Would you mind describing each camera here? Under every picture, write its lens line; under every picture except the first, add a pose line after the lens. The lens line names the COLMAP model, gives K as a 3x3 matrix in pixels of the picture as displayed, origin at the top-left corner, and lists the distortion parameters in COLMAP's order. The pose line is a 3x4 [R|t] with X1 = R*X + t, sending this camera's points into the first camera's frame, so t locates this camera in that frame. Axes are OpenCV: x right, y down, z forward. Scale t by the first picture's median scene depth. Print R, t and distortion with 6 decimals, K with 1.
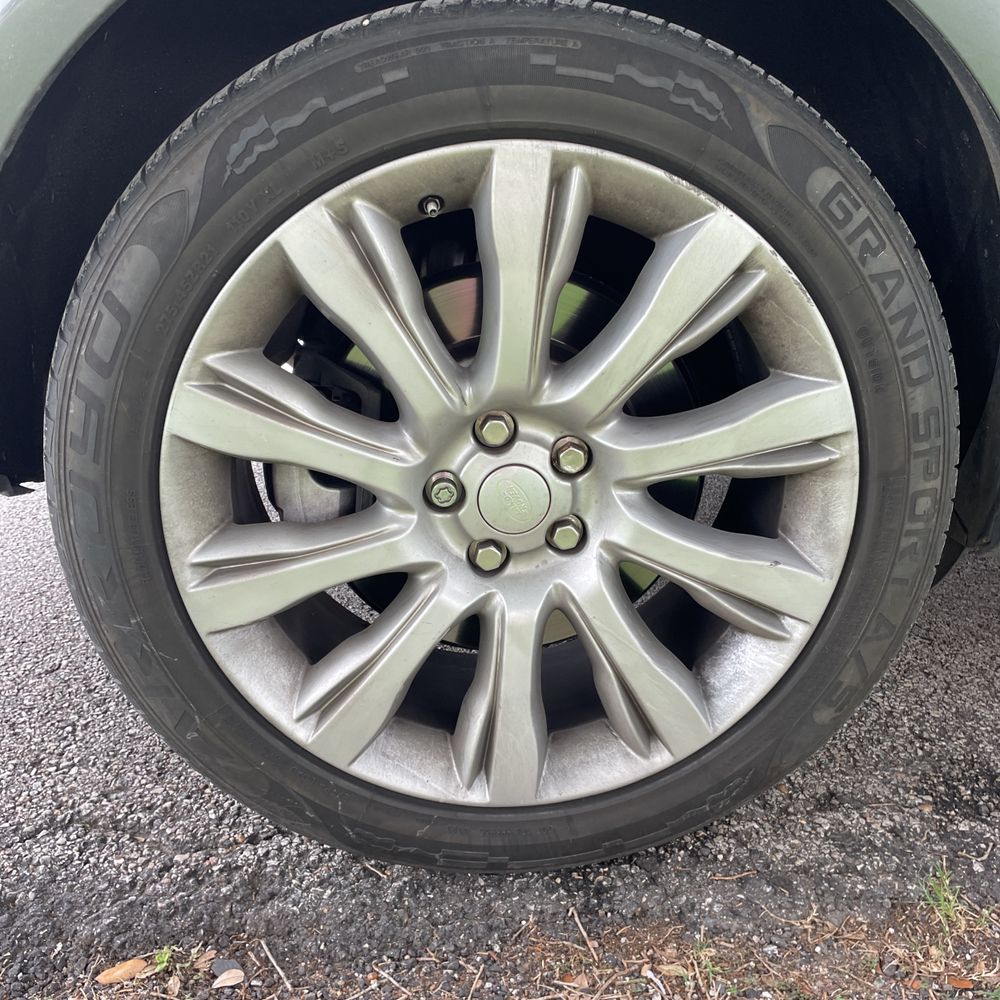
lens RADIAL K [[1017.3, 0, 510.4], [0, 1017.3, 511.4], [0, 0, 1]] dist [0.099572, -0.127283]
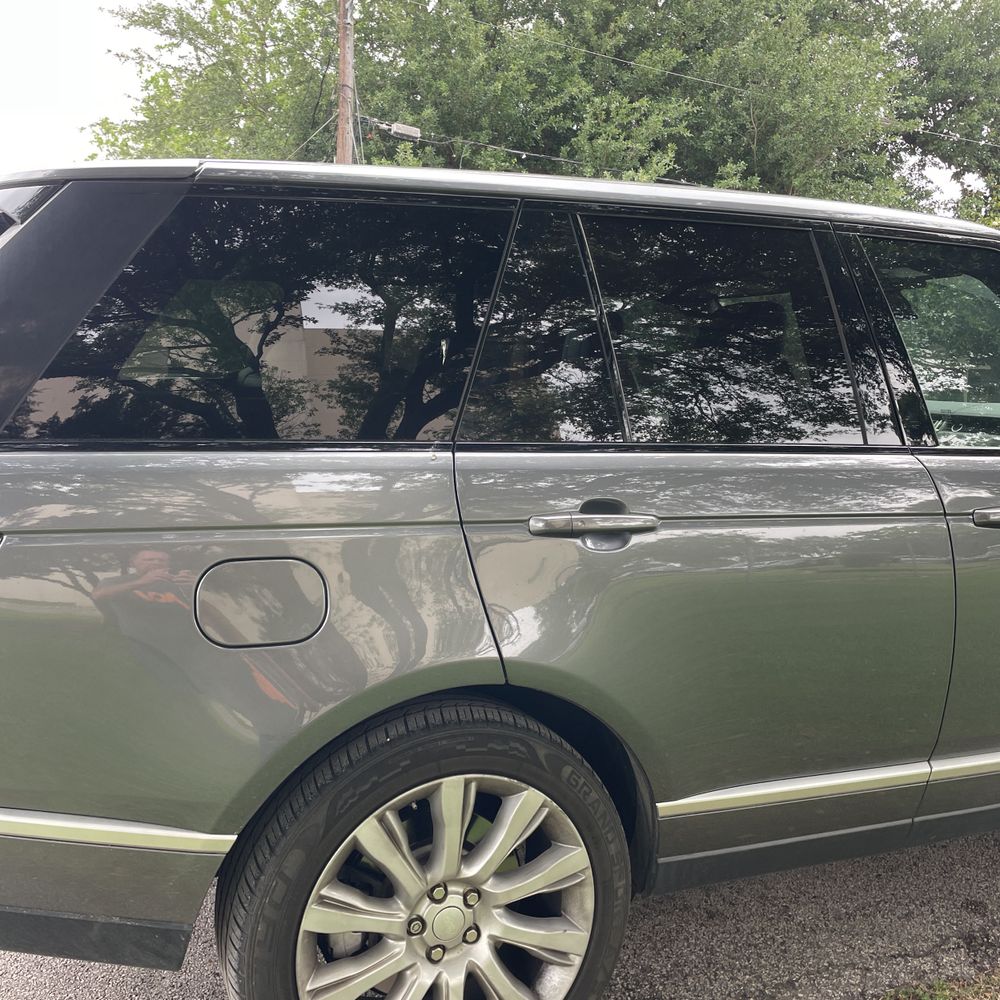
lens RADIAL K [[1021.0, 0, 498.9], [0, 1021.0, 496.3], [0, 0, 1]] dist [0.102169, -0.140374]
pose [[0.941326, -0.056367, 0.332758, -0.596003], [0.127344, 0.972397, -0.195520, -0.466689], [-0.312552, 0.226423, 0.922520, -1.296037]]
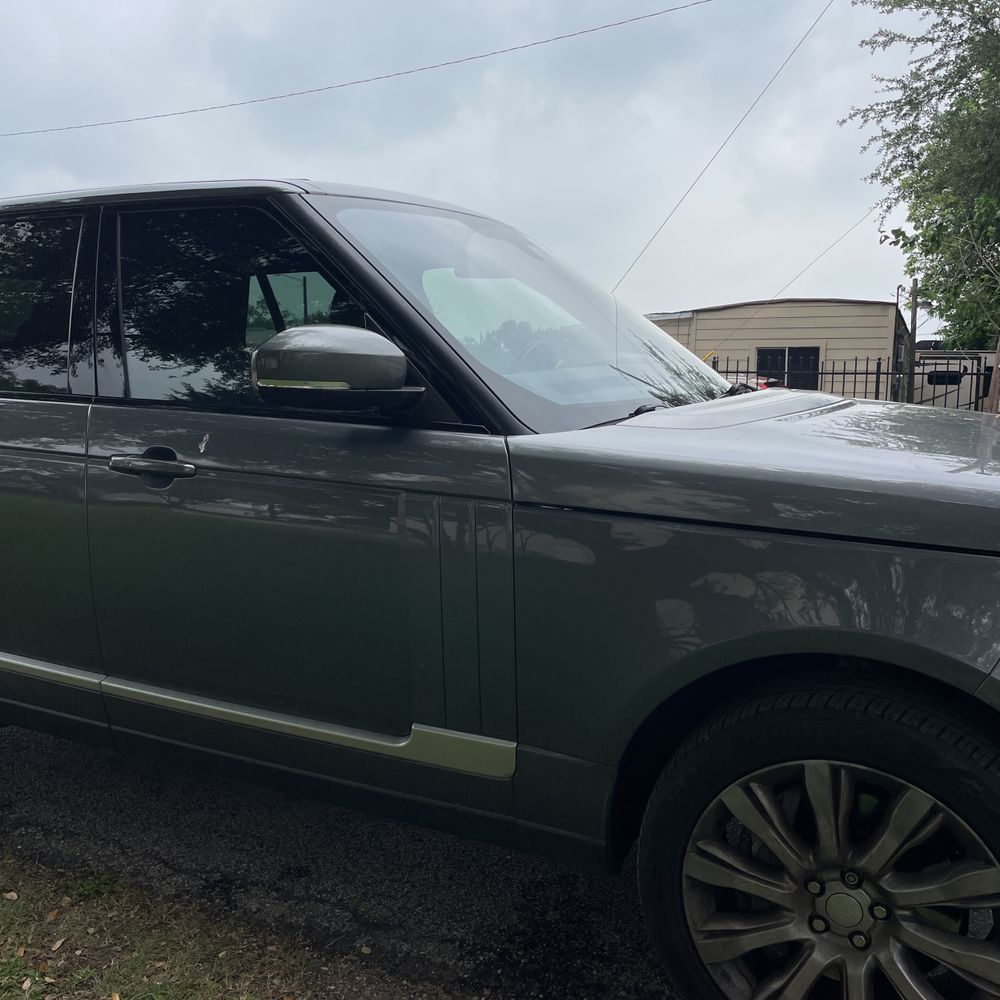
lens RADIAL K [[1014.9, 0, 479.1], [0, 1014.9, 484.7], [0, 0, 1]] dist [0.100477, -0.140413]
pose [[0.861656, 0.033980, -0.506354, 3.912248], [-0.145497, 0.972412, -0.182335, -0.331273], [0.486188, 0.230784, 0.842828, -1.146989]]
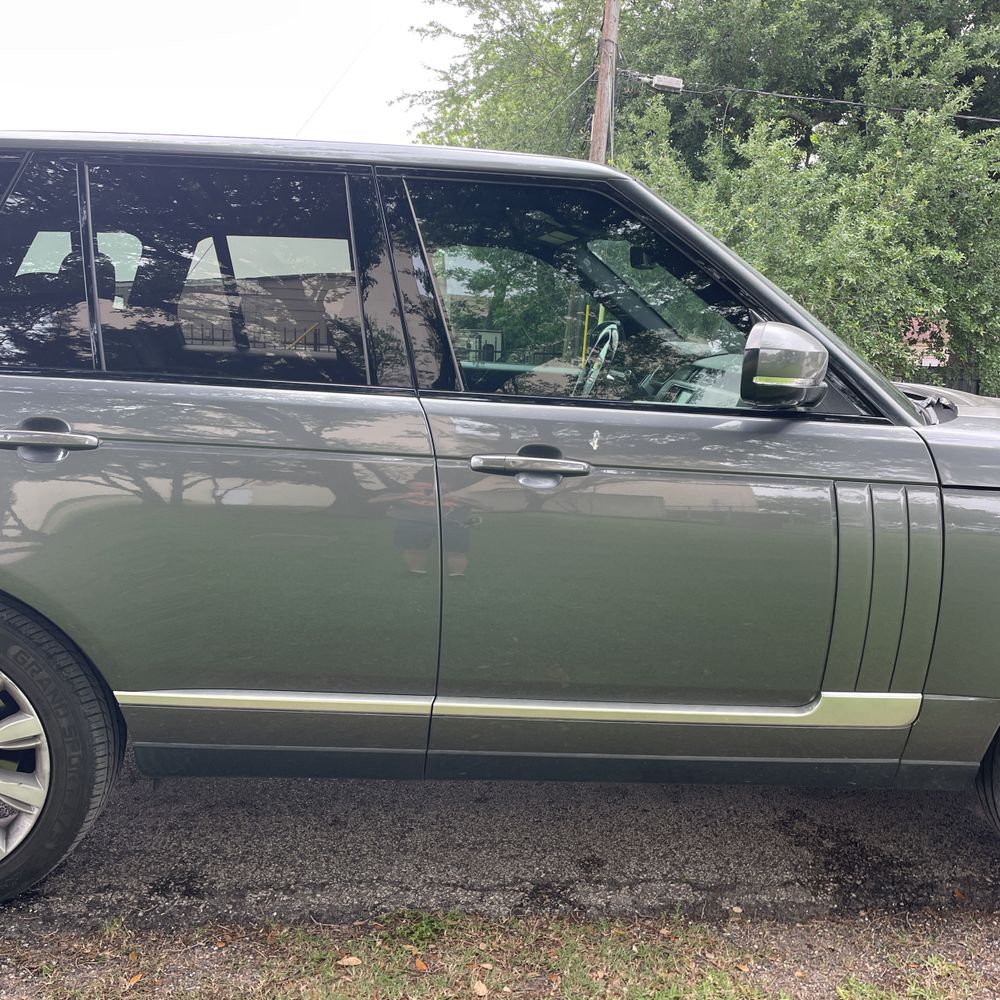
lens RADIAL K [[1020.7, 0, 508.8], [0, 1020.7, 514.0], [0, 0, 1]] dist [0.090847, -0.103864]
pose [[0.999993, 0.002470, 0.002810, 1.568728], [-0.001970, 0.986197, -0.165567, -0.201665], [-0.003180, 0.165561, 0.986194, -1.810903]]
